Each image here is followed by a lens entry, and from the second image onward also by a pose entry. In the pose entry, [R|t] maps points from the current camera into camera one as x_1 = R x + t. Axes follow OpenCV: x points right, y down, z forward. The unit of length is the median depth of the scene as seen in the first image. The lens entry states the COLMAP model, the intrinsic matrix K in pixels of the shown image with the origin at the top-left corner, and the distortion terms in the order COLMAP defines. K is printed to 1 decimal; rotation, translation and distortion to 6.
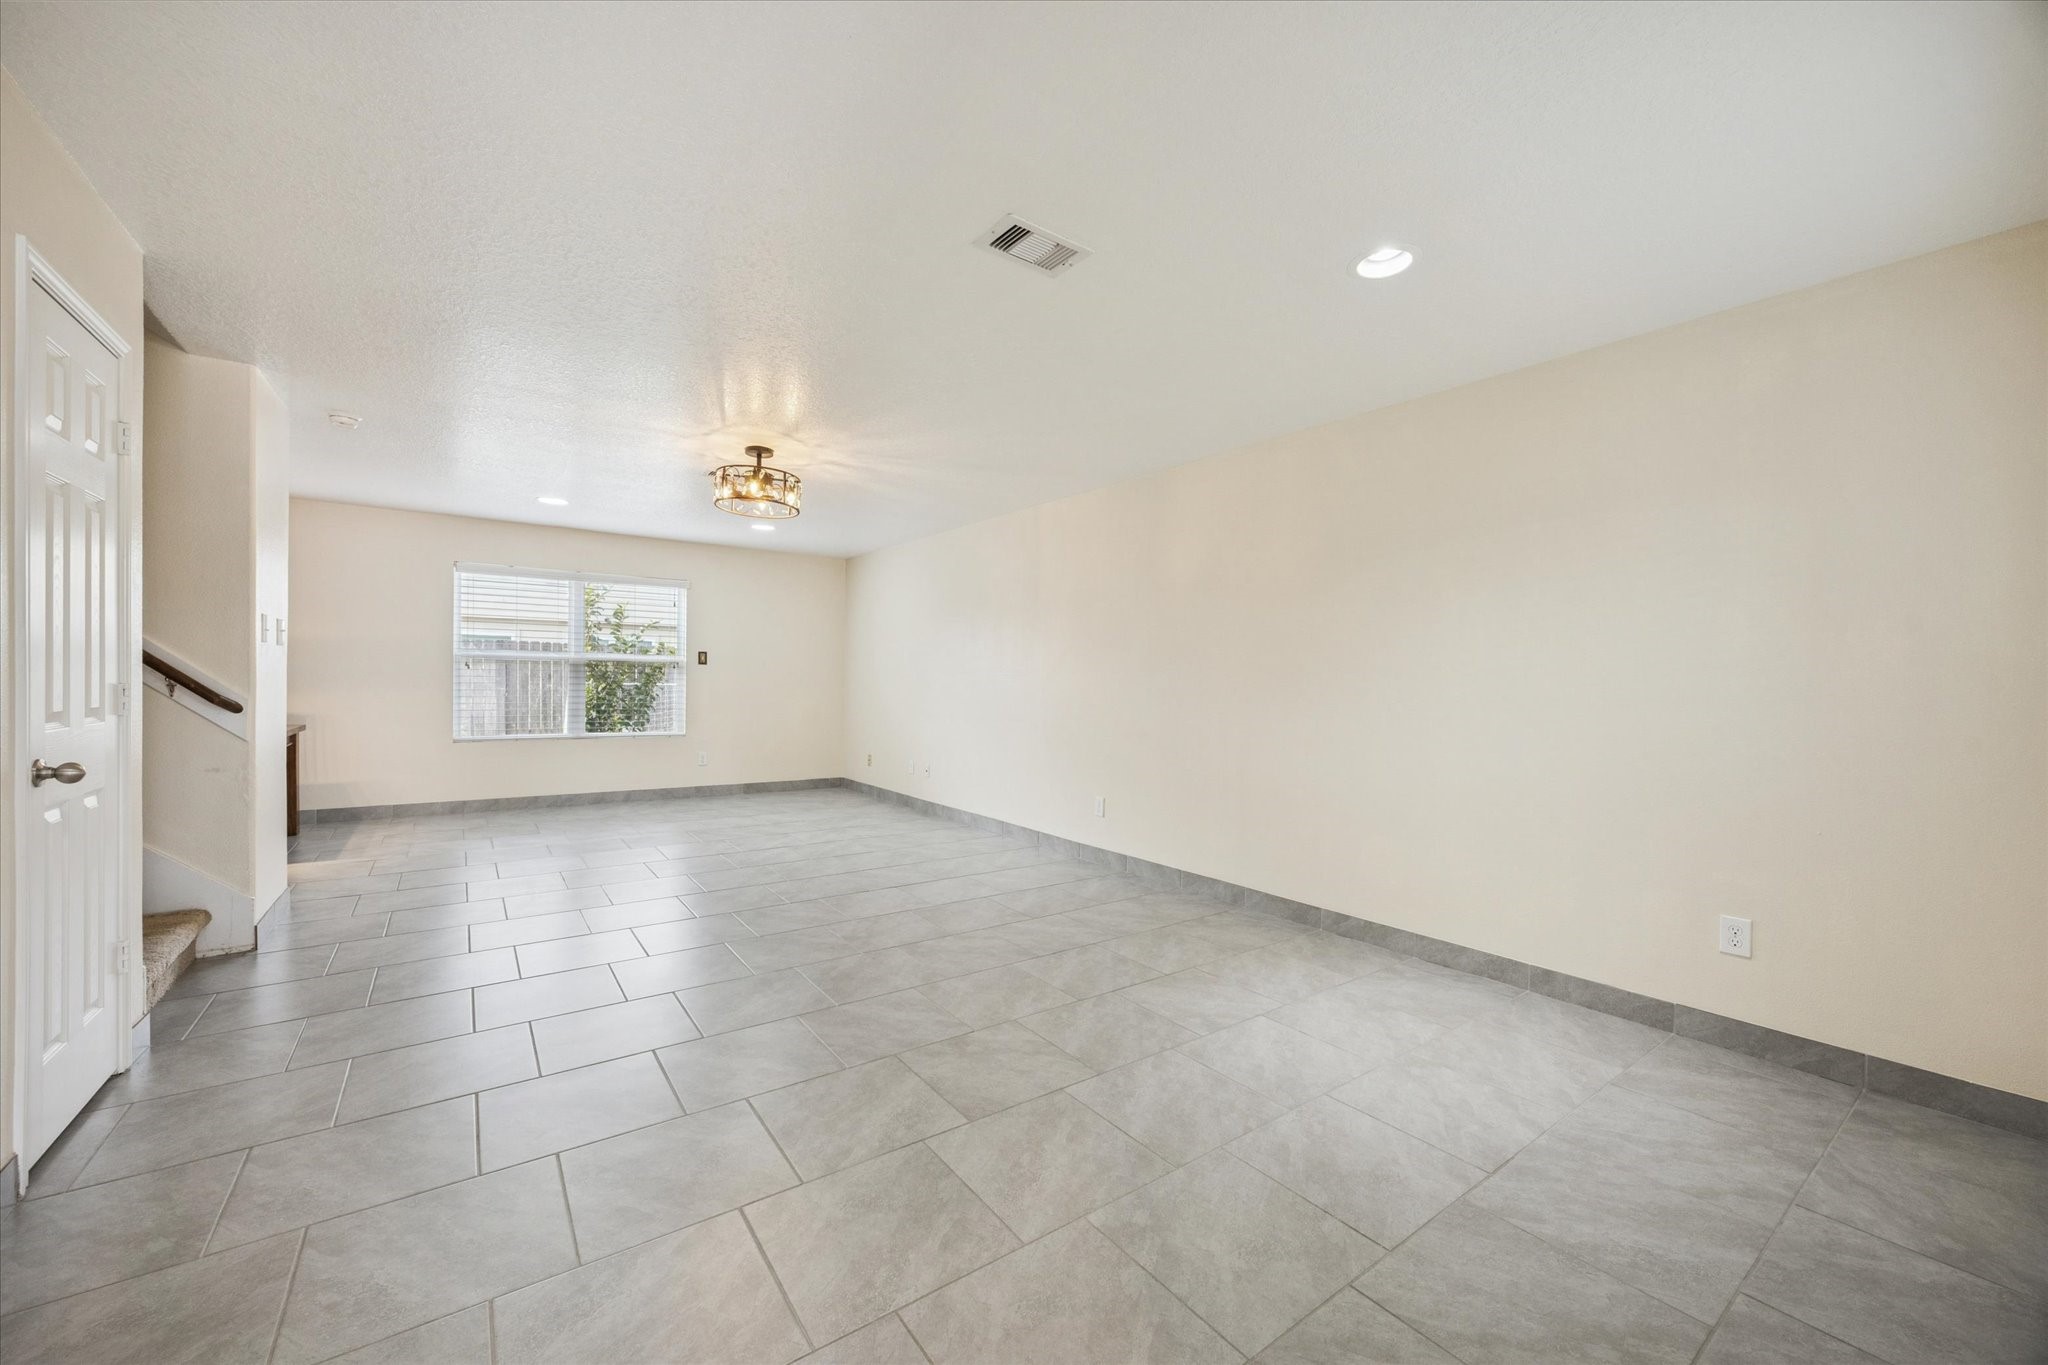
lens RADIAL K [[785.3, 0, 1027.0], [0, 785.3, 685.1], [0, 0, 1]] dist [-0.002731, 0.000028]
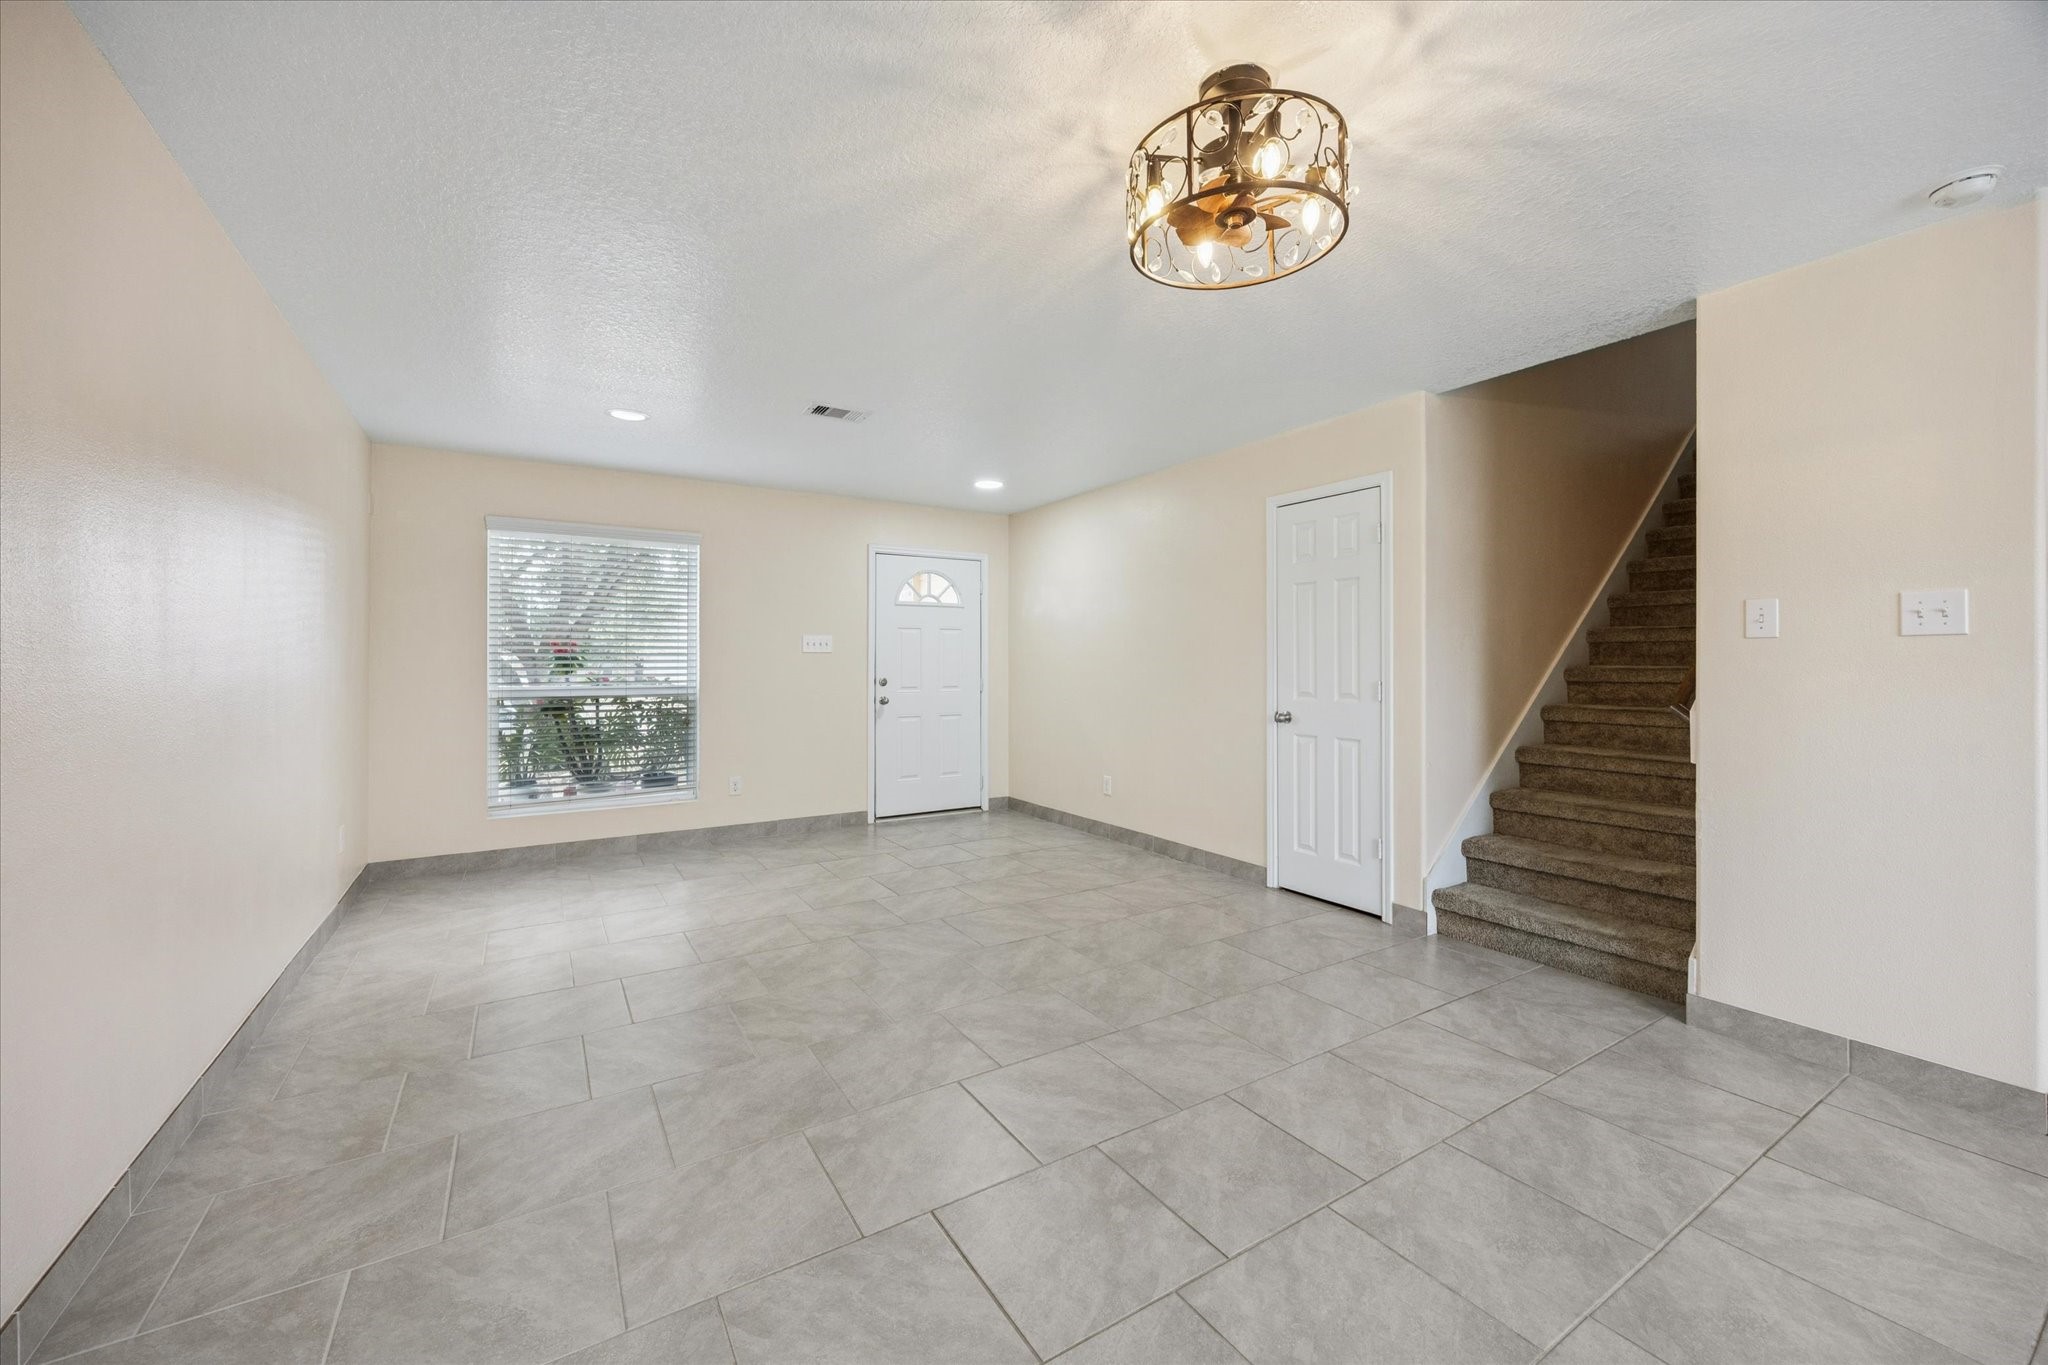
lens RADIAL K [[785.3, 0, 1019.9], [0, 785.3, 670.4], [0, 0, 1]] dist [-0.002731, 0.000028]
pose [[-0.997311, -0.012882, 0.072141, -0.428305], [-0.011861, 0.999824, 0.014557, -0.029927], [-0.072316, 0.013662, -0.997288, 2.198960]]
